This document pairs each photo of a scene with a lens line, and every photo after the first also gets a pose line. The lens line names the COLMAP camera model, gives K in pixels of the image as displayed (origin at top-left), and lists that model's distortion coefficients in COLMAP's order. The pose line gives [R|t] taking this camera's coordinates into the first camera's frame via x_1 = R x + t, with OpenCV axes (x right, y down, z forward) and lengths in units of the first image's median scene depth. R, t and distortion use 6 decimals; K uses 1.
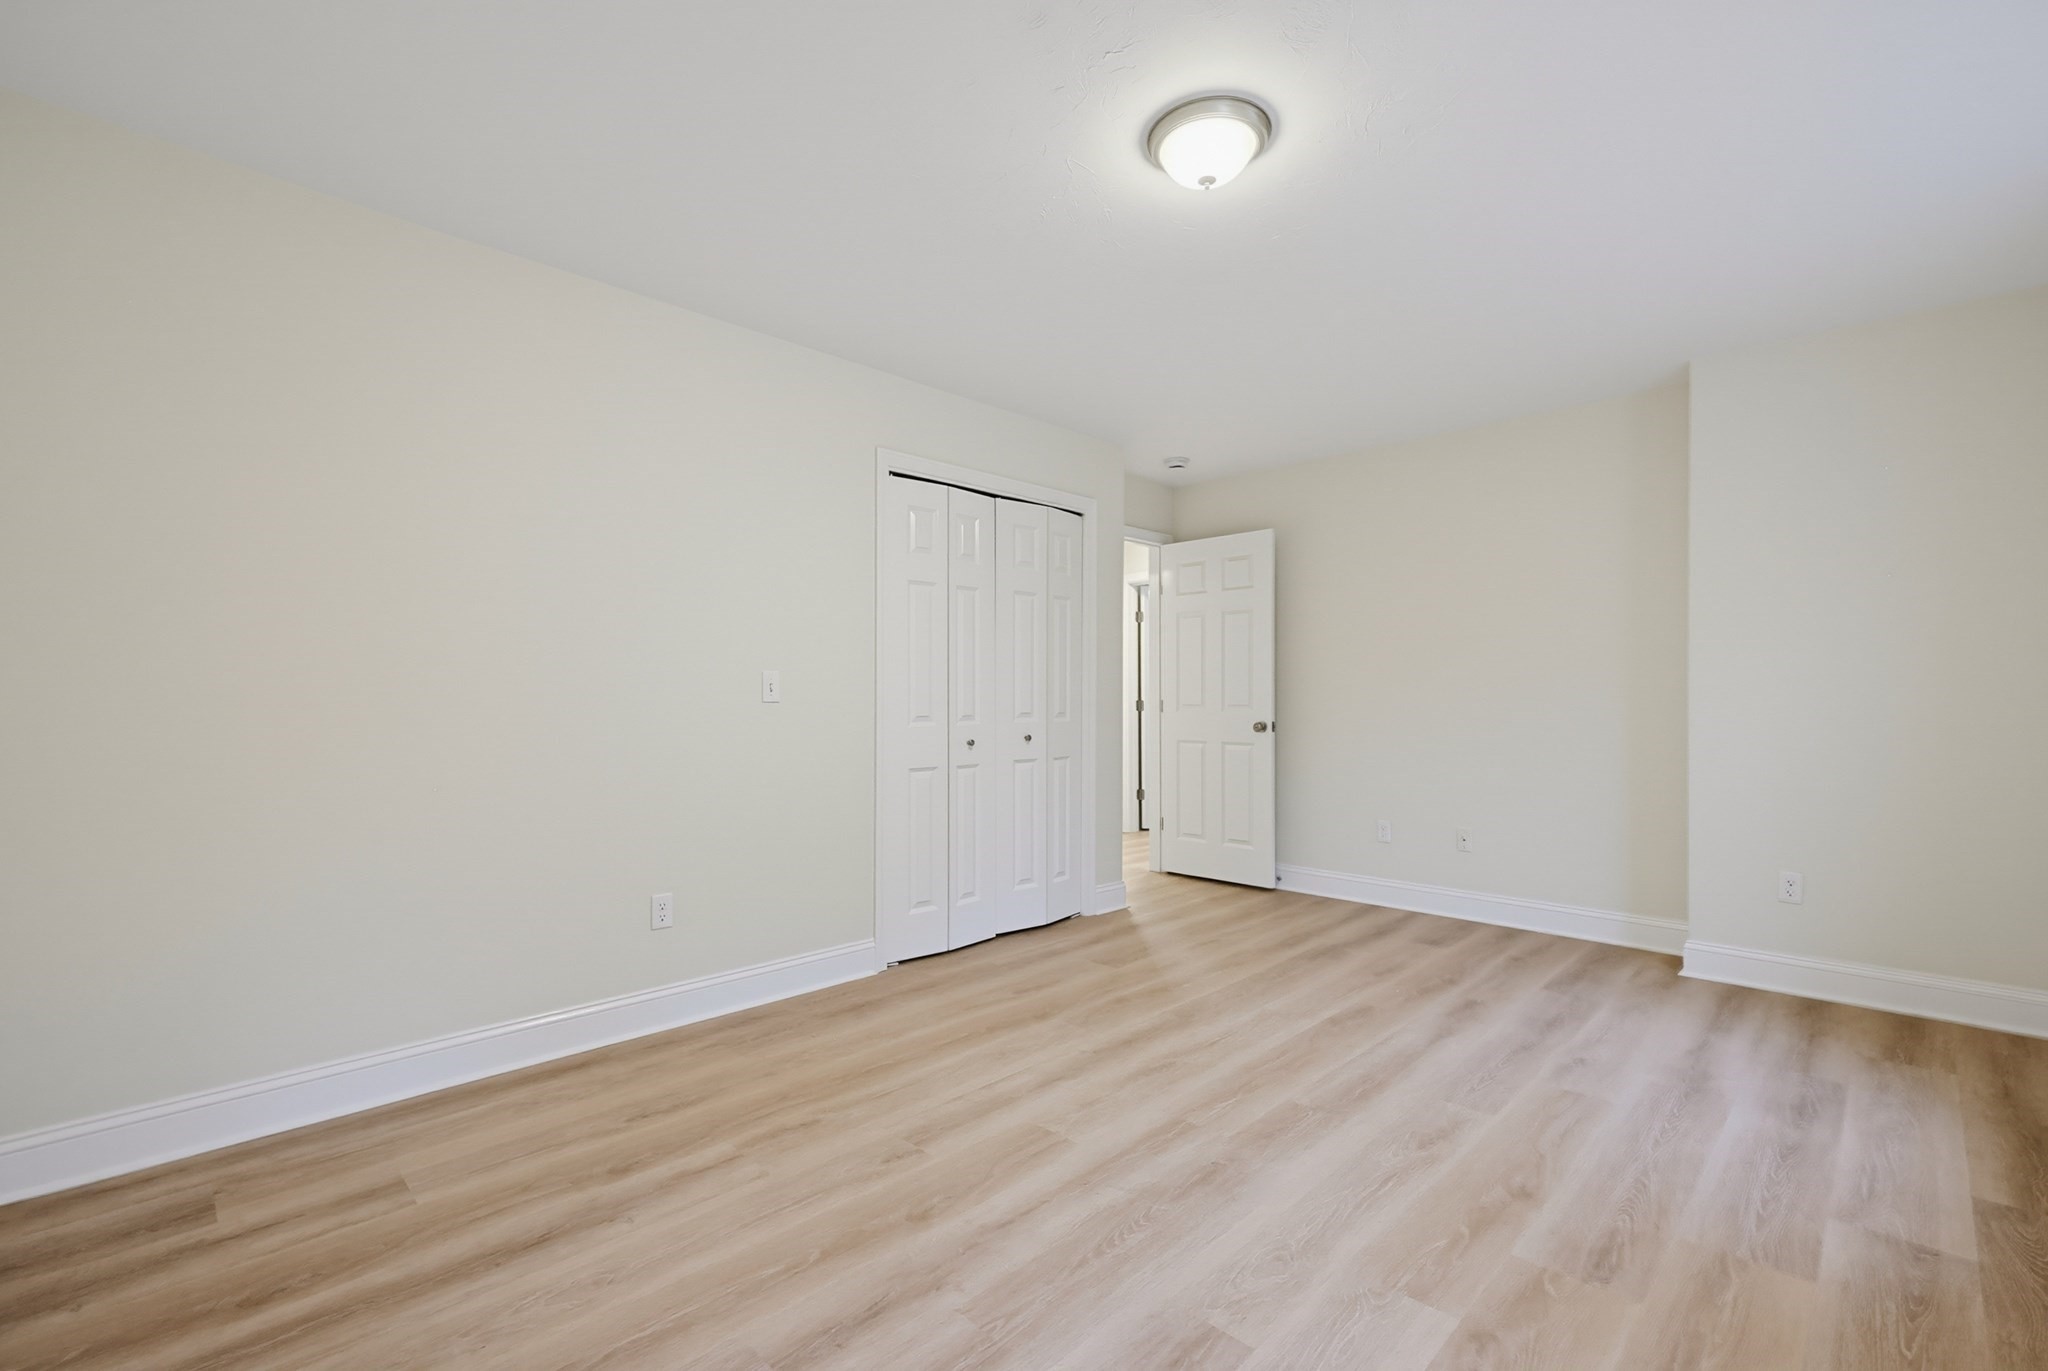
lens RADIAL K [[890.3, 0, 1029.5], [0, 890.3, 688.7], [0, 0, 1]] dist [0.002677, 0.001456]
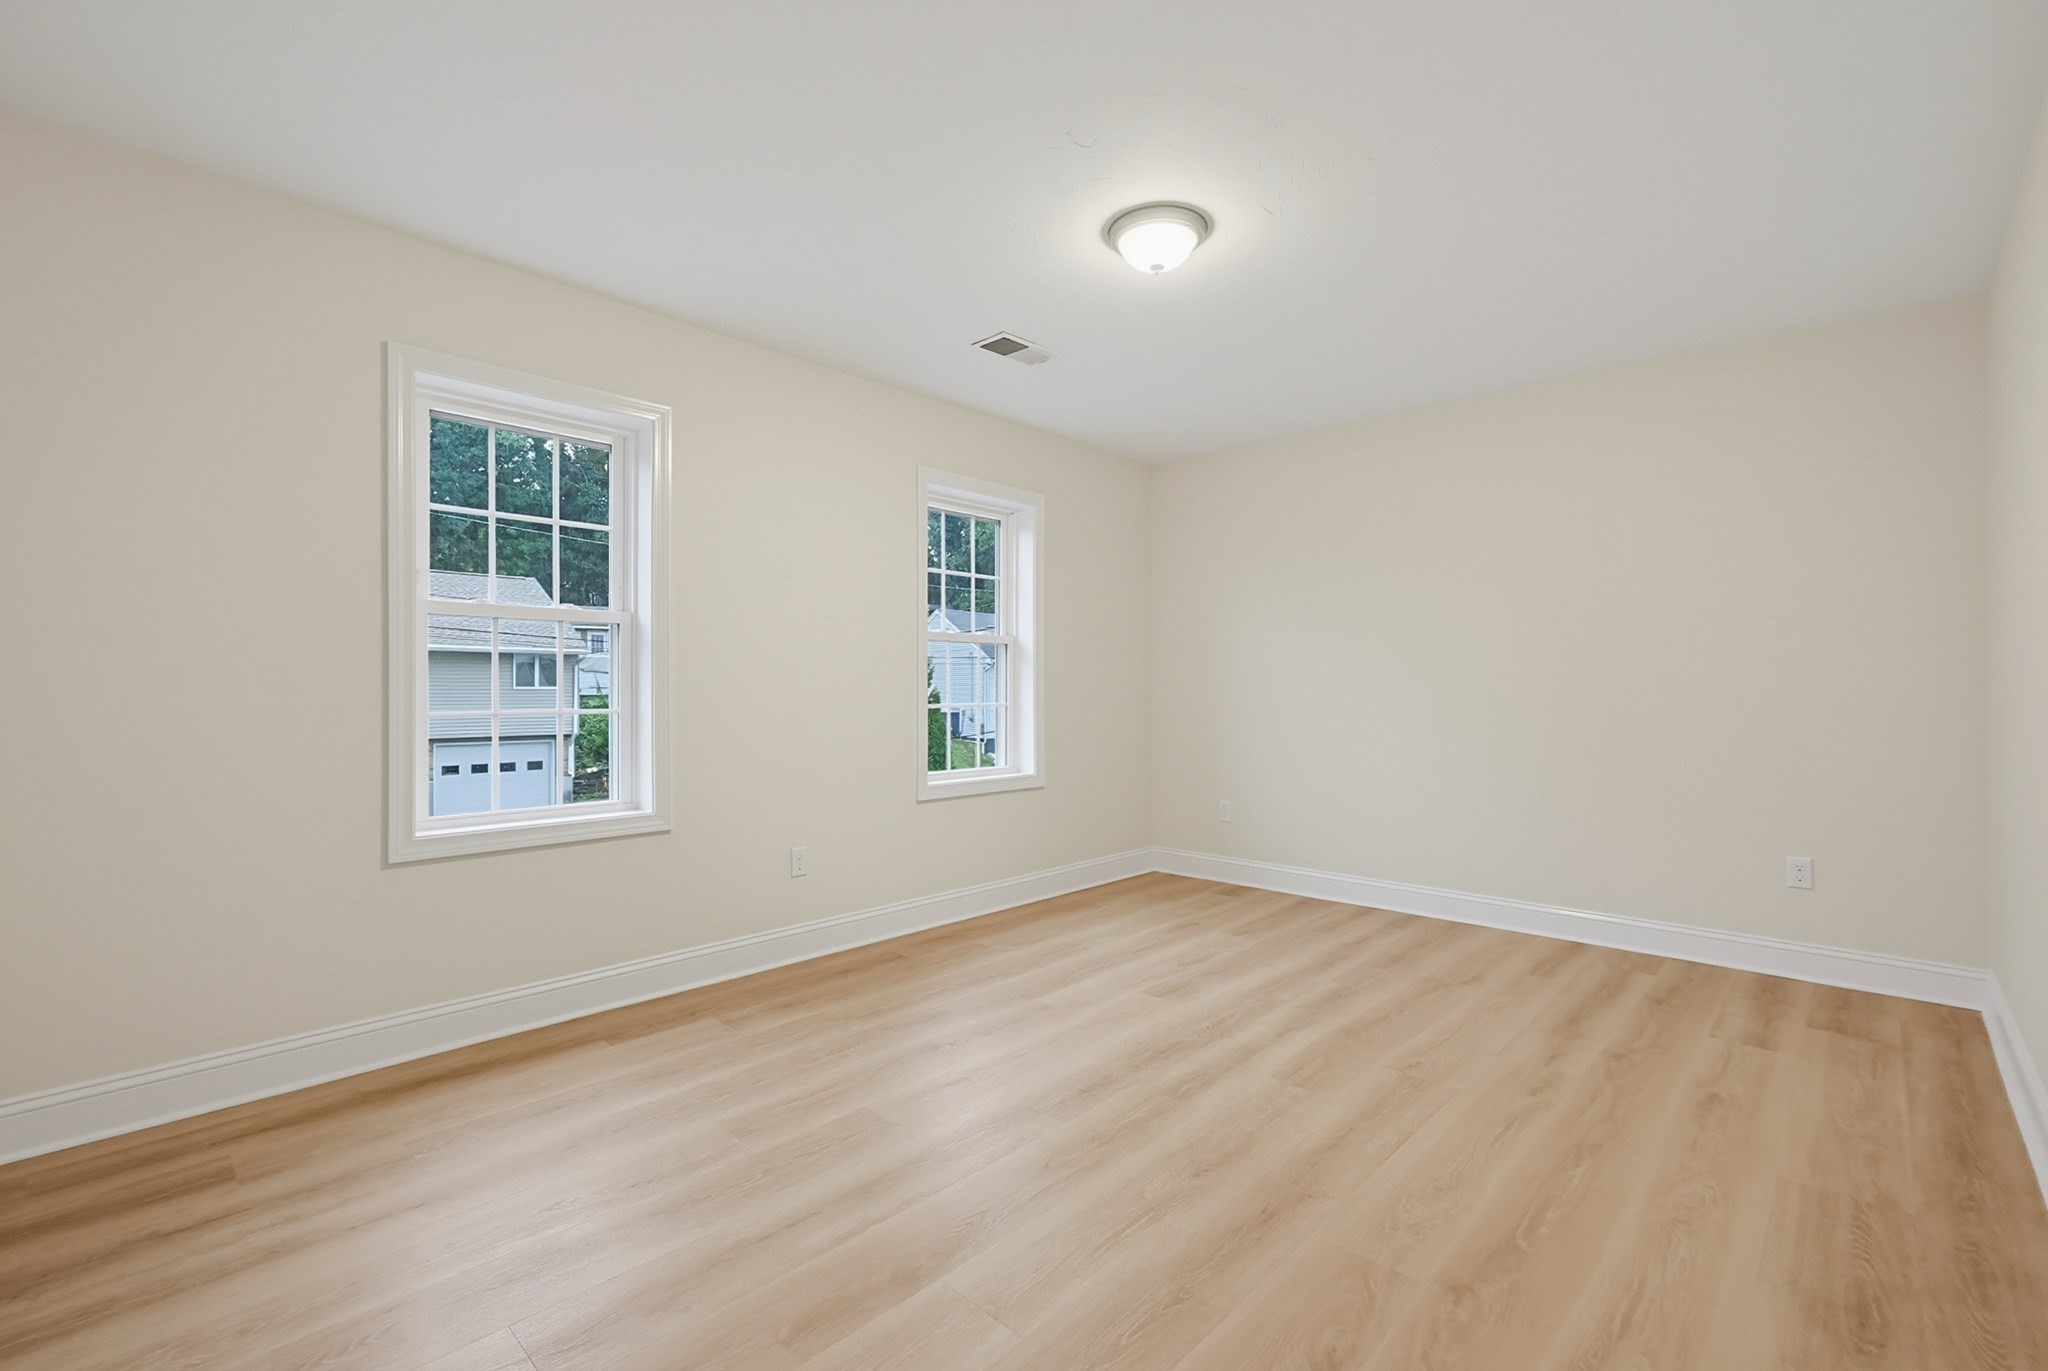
lens RADIAL K [[890.3, 0, 1026.9], [0, 890.3, 680.8], [0, 0, 1]] dist [0.002677, 0.001456]
pose [[-0.999614, 0.001733, -0.027712, 0.323271], [0.002461, 0.999651, -0.026286, 0.027668], [0.027657, -0.026344, -0.999270, 1.756684]]
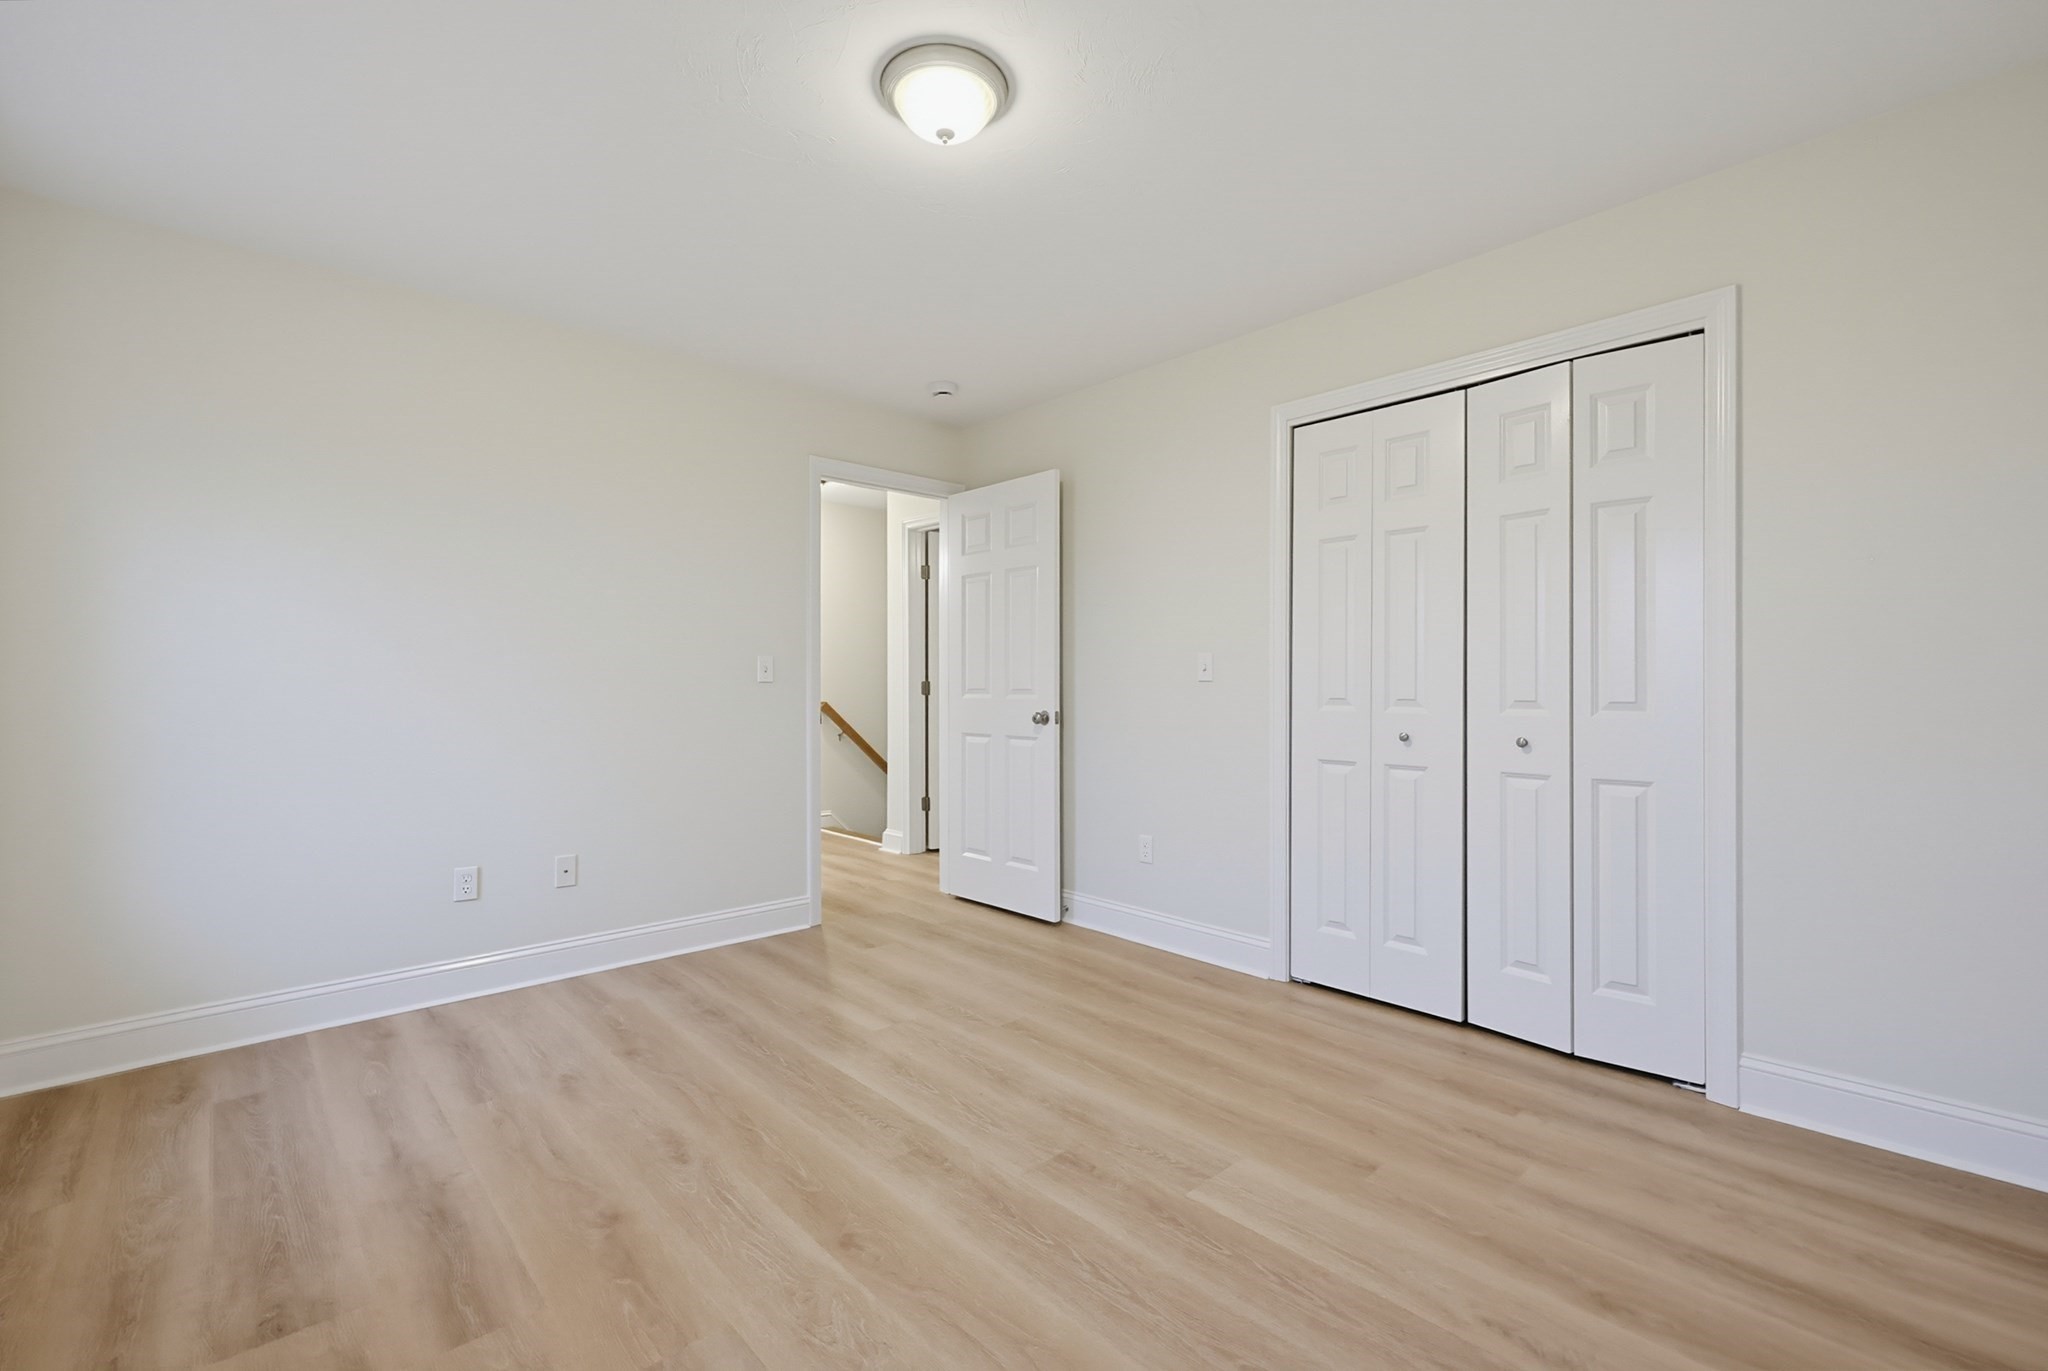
lens RADIAL K [[890.3, 0, 1009.0], [0, 890.3, 695.2], [0, 0, 1]] dist [0.002677, 0.001456]
pose [[-0.021459, 0.008162, -0.999736, 0.984910], [0.016097, 0.999840, 0.007817, 0.019196], [0.999640, -0.015925, -0.021587, 1.000499]]
